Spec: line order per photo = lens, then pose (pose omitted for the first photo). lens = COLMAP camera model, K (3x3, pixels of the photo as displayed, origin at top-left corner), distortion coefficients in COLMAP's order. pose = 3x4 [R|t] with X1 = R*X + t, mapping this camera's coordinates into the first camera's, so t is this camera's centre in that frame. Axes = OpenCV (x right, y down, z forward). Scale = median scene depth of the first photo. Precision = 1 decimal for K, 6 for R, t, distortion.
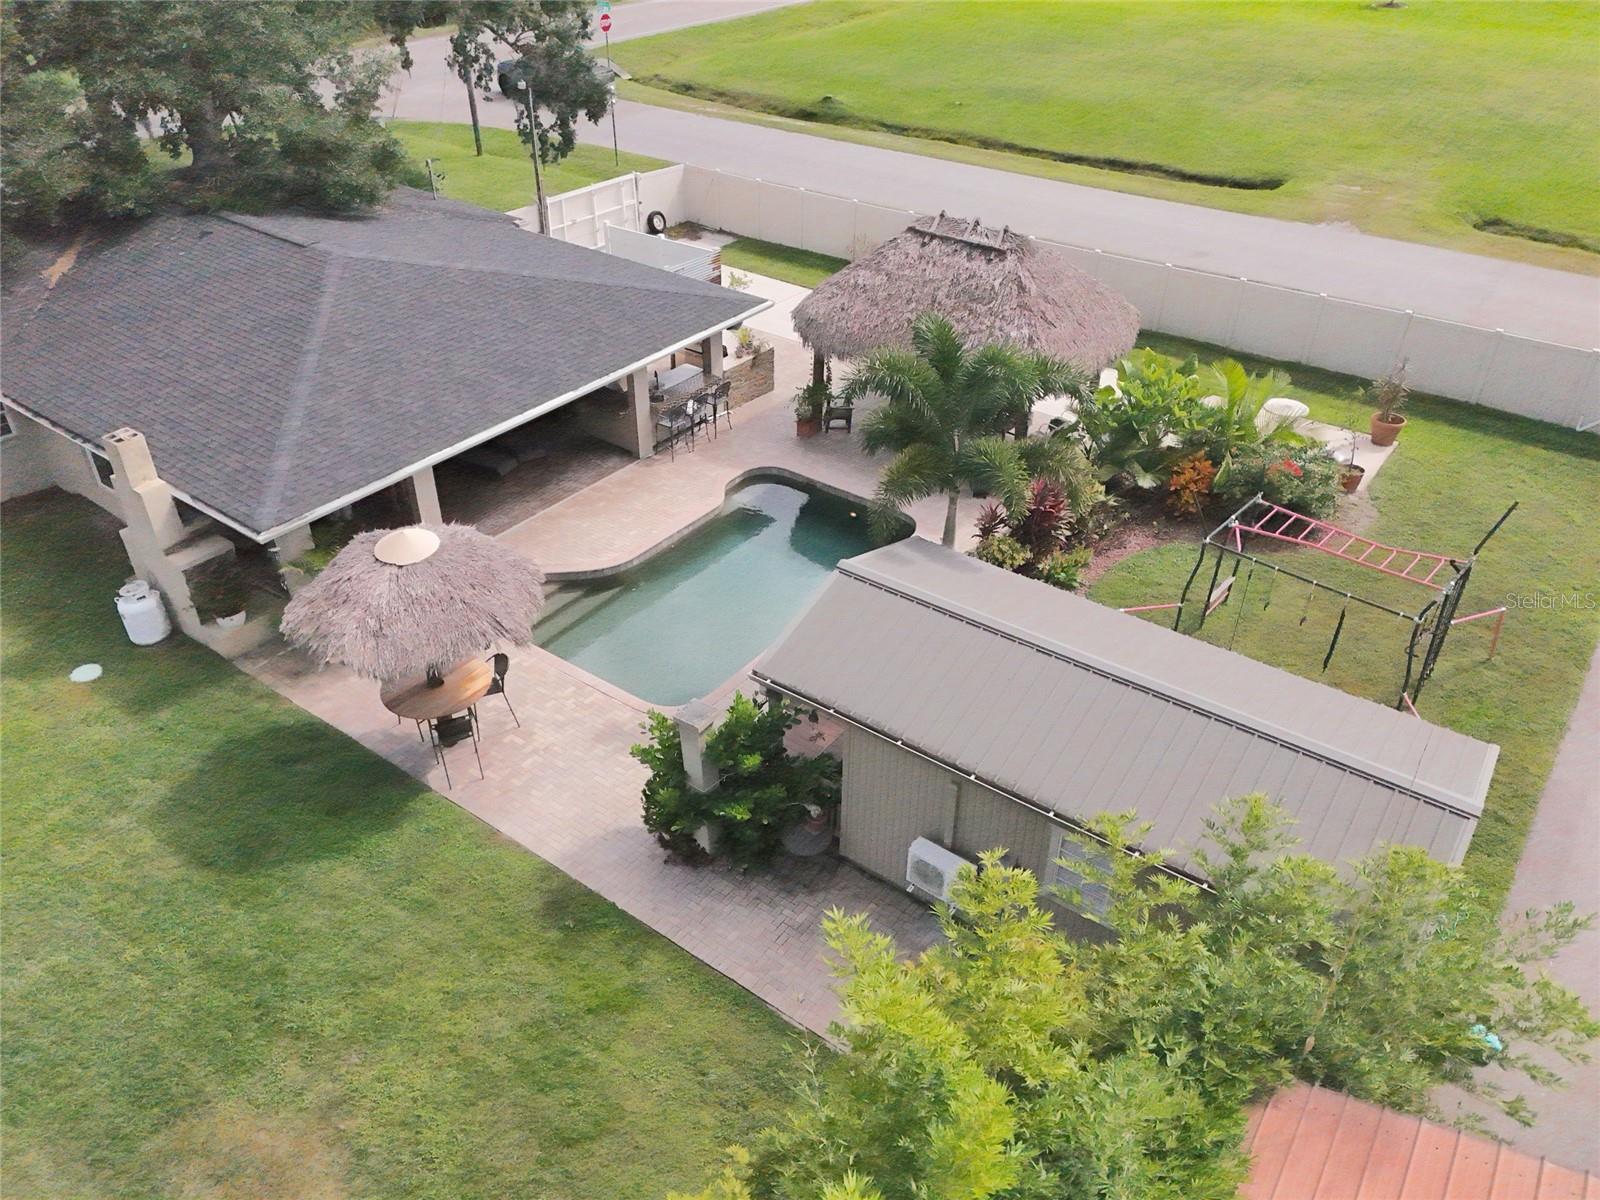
lens RADIAL K [[1177.3, 0, 800.0], [0, 1177.3, 600.0], [0, 0, 1]] dist [0.079314, -0.098434]
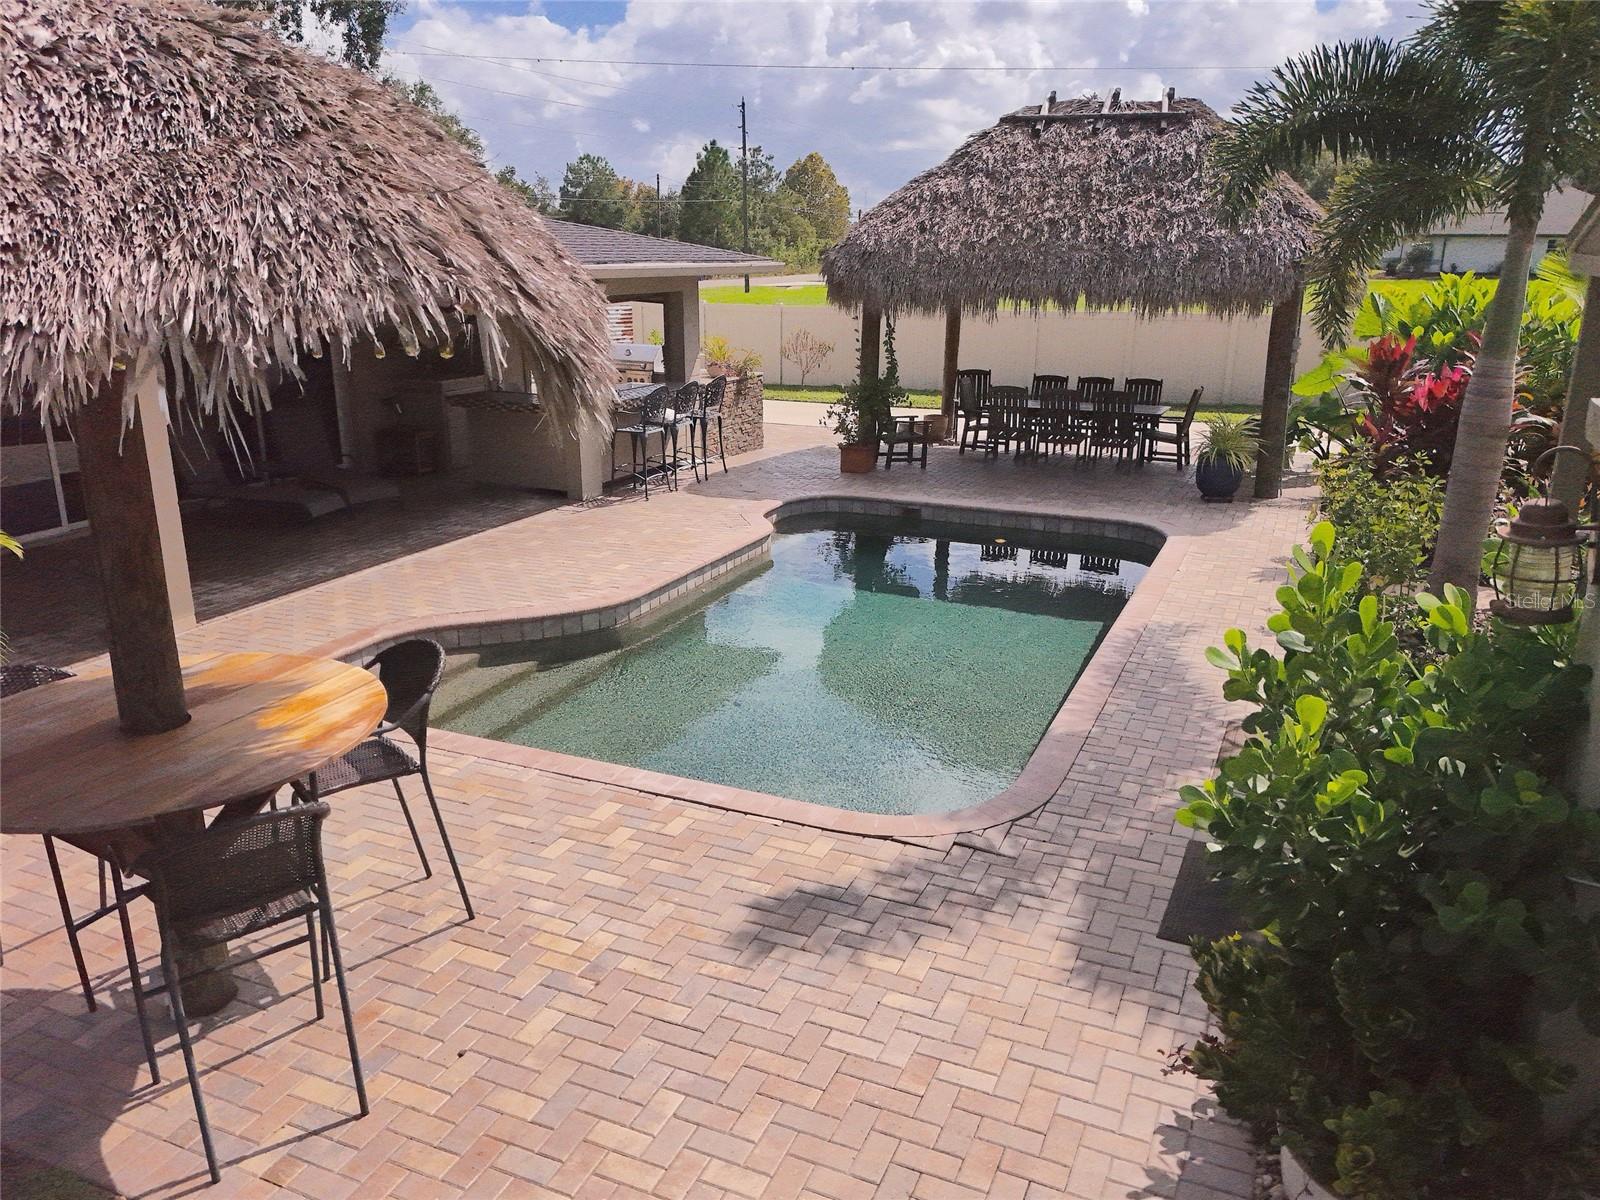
lens RADIAL K [[1177.3, 0, 800.0], [0, 1177.3, 600.0], [0, 0, 1]] dist [0.079314, -0.098434]
pose [[0.976575, -0.067875, 0.204192, -0.197781], [0.126778, 0.948247, -0.291128, 0.117935], [-0.173864, 0.310195, 0.934639, 0.648138]]
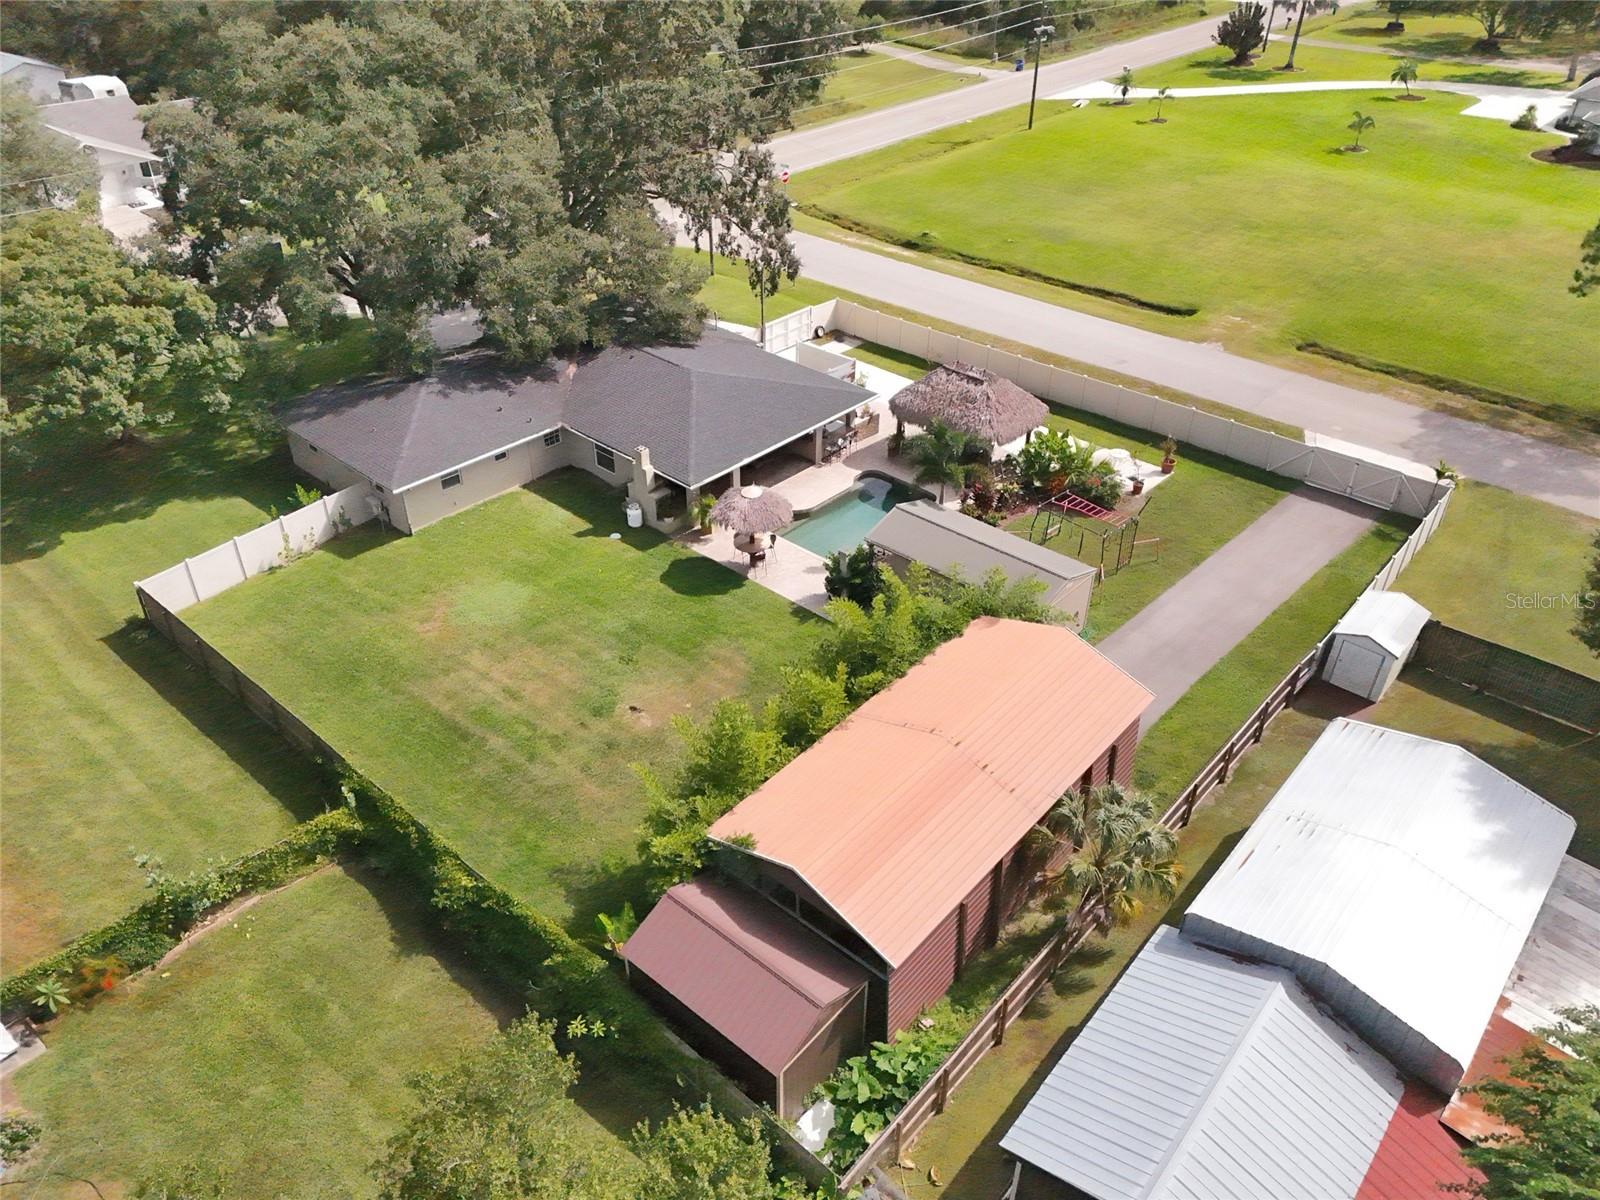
lens RADIAL K [[1177.3, 0, 800.0], [0, 1177.3, 600.0], [0, 0, 1]] dist [0.079314, -0.098434]
pose [[0.995017, 0.055531, -0.082813, 0.041827], [-0.055575, 0.998453, 0.001770, 0.173508], [0.082784, 0.002841, 0.996563, -1.573888]]
